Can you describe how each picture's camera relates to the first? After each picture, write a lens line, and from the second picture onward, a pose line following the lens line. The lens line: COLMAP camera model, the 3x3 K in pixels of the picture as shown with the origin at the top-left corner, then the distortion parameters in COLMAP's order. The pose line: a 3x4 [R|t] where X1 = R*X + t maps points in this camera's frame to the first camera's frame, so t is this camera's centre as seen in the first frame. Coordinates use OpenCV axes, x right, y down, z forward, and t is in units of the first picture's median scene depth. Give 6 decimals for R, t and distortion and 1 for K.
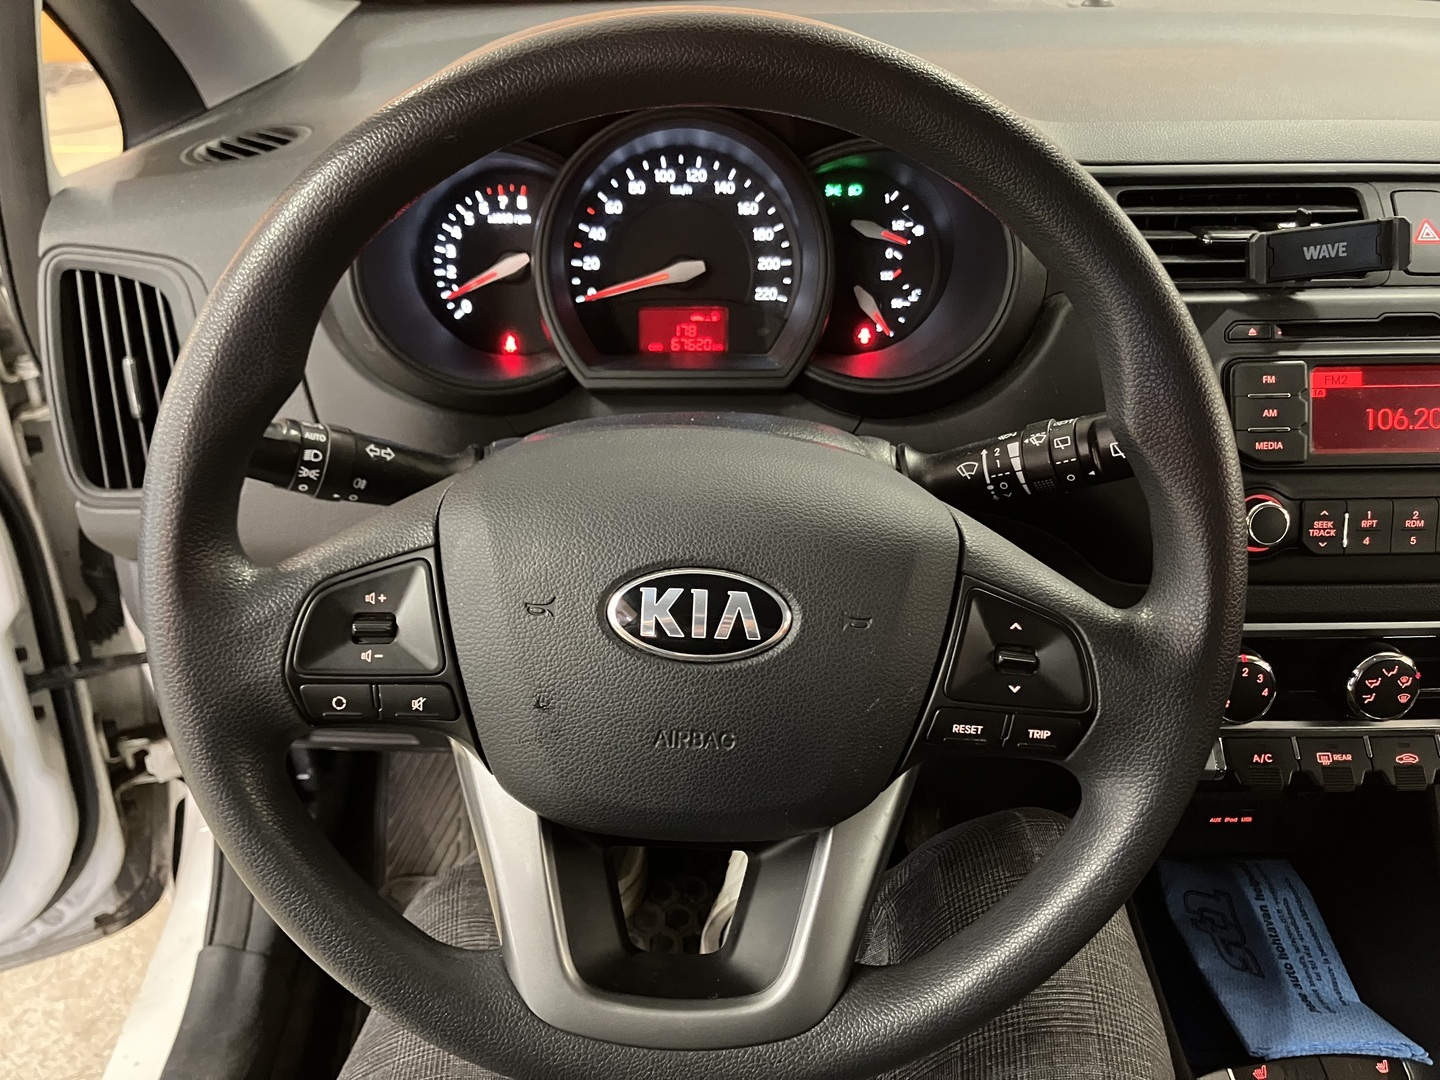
lens RADIAL K [[1213.9, 0, 720.0], [0, 1213.9, 540.0], [0, 0, 1]] dist [0.041297, -0.088244]
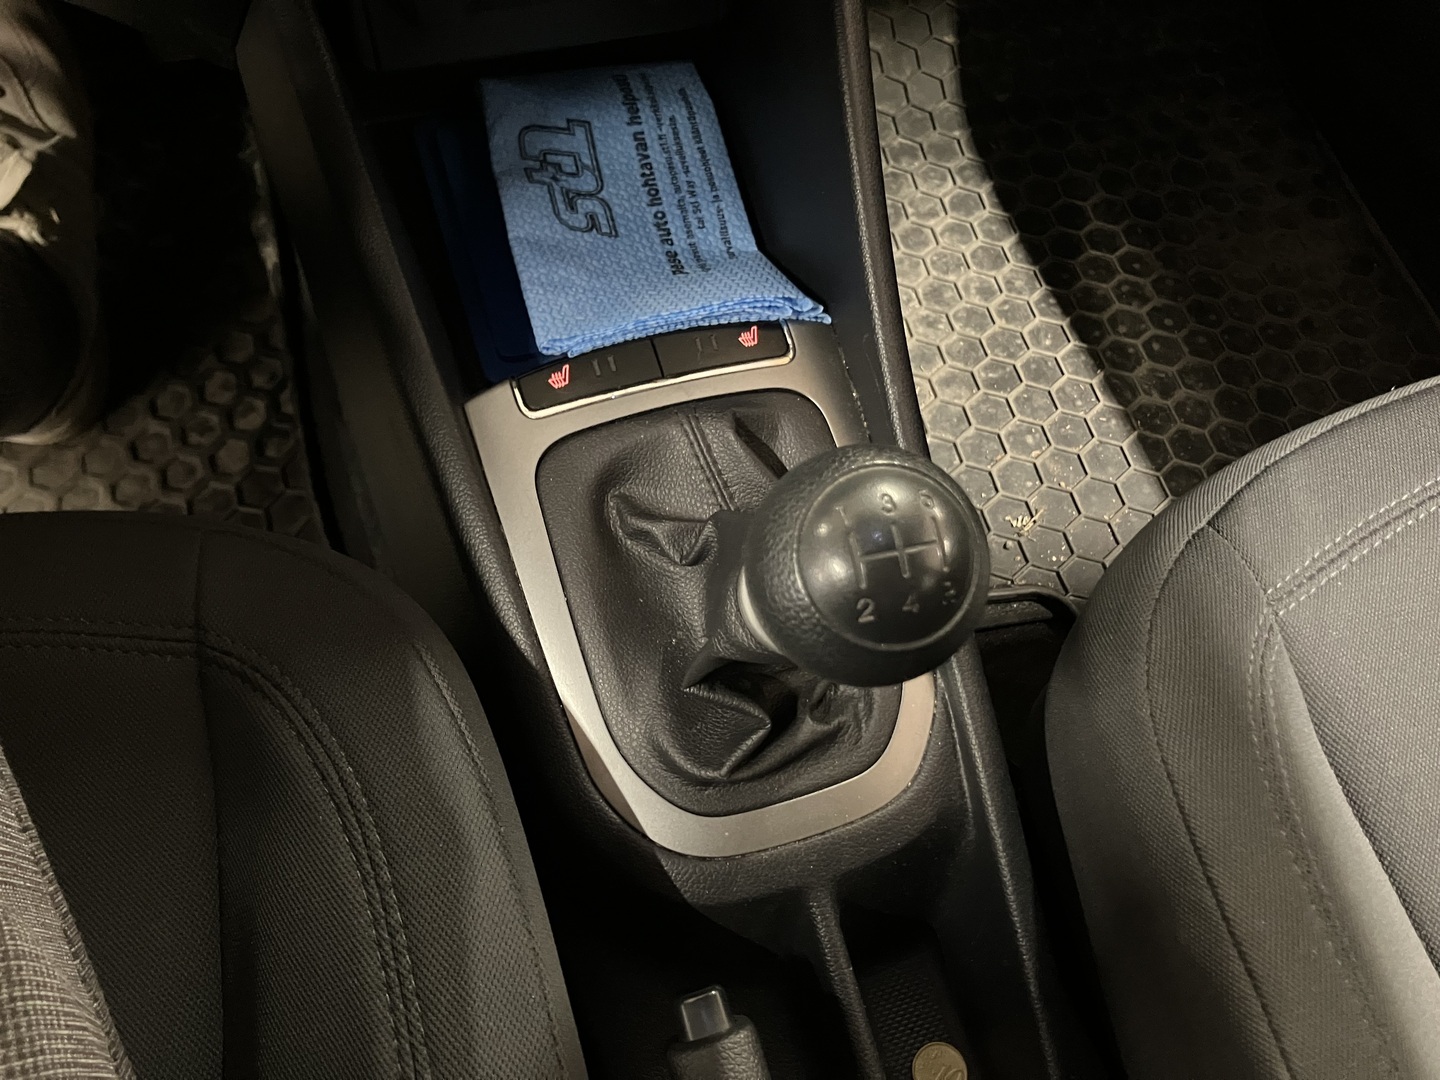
lens RADIAL K [[1213.9, 0, 720.0], [0, 1213.9, 540.0], [0, 0, 1]] dist [0.041297, -0.088244]
pose [[0.966283, -0.201136, 0.160753, 0.383077], [0.098032, 0.864692, 0.492643, 0.193482], [-0.238091, -0.460273, 0.855255, 0.371201]]
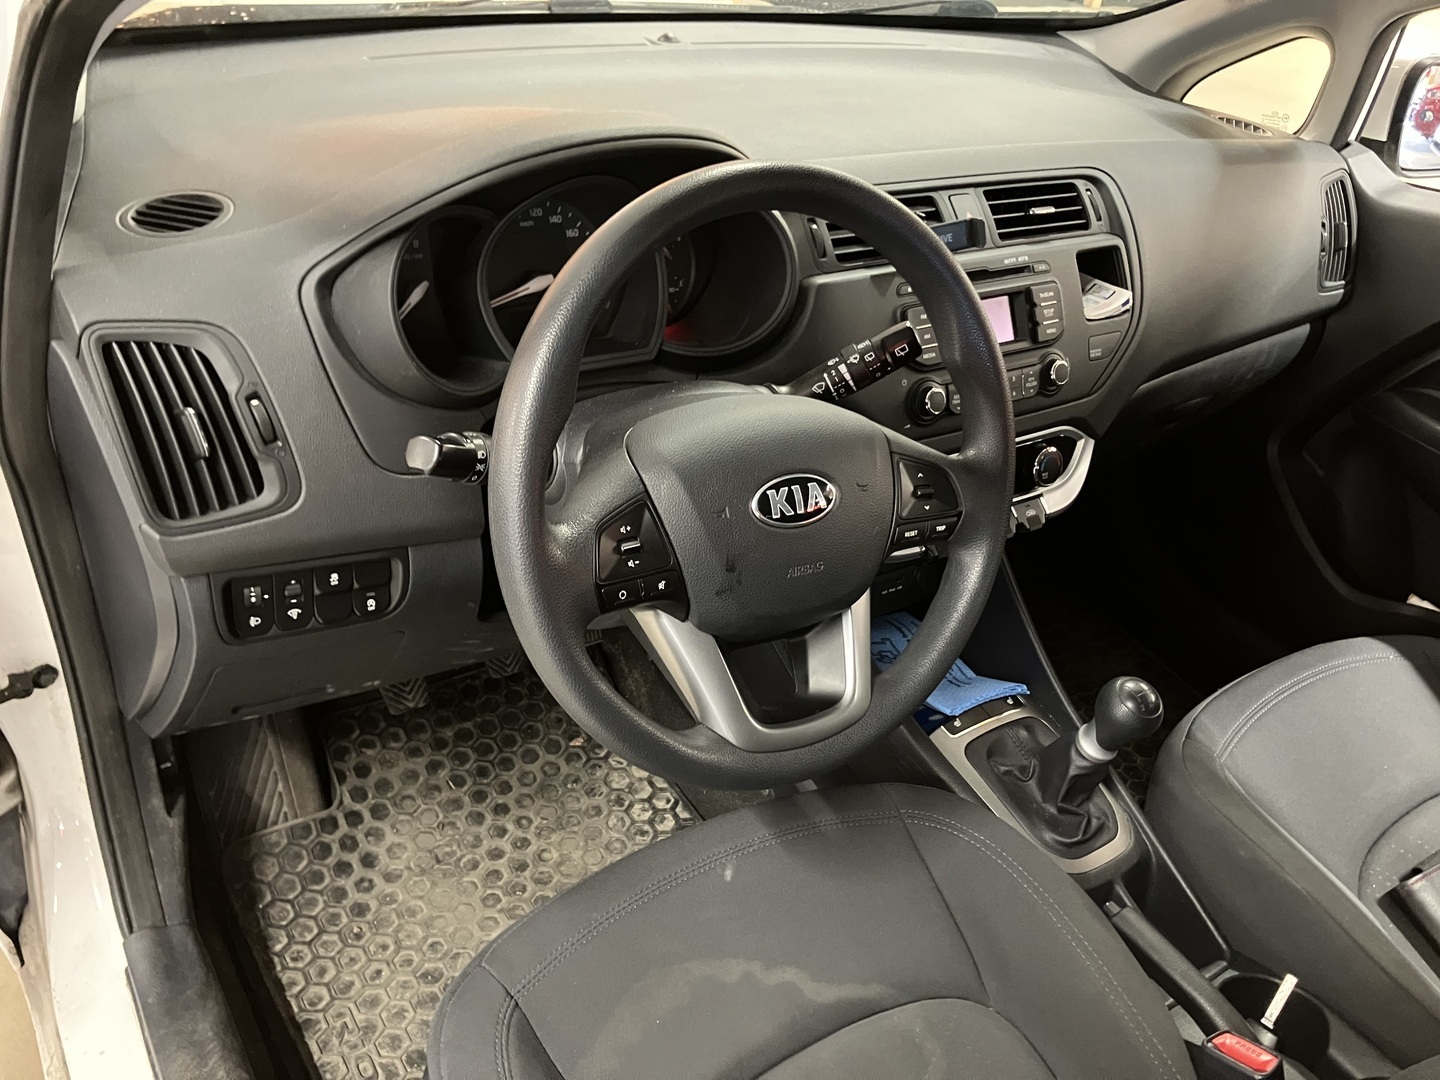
lens RADIAL K [[1213.9, 0, 720.0], [0, 1213.9, 540.0], [0, 0, 1]] dist [0.041297, -0.088244]
pose [[0.844908, -0.208959, 0.492410, -0.585676], [0.175068, 0.977867, 0.114576, -0.060567], [-0.505453, -0.010601, 0.862789, -0.278539]]
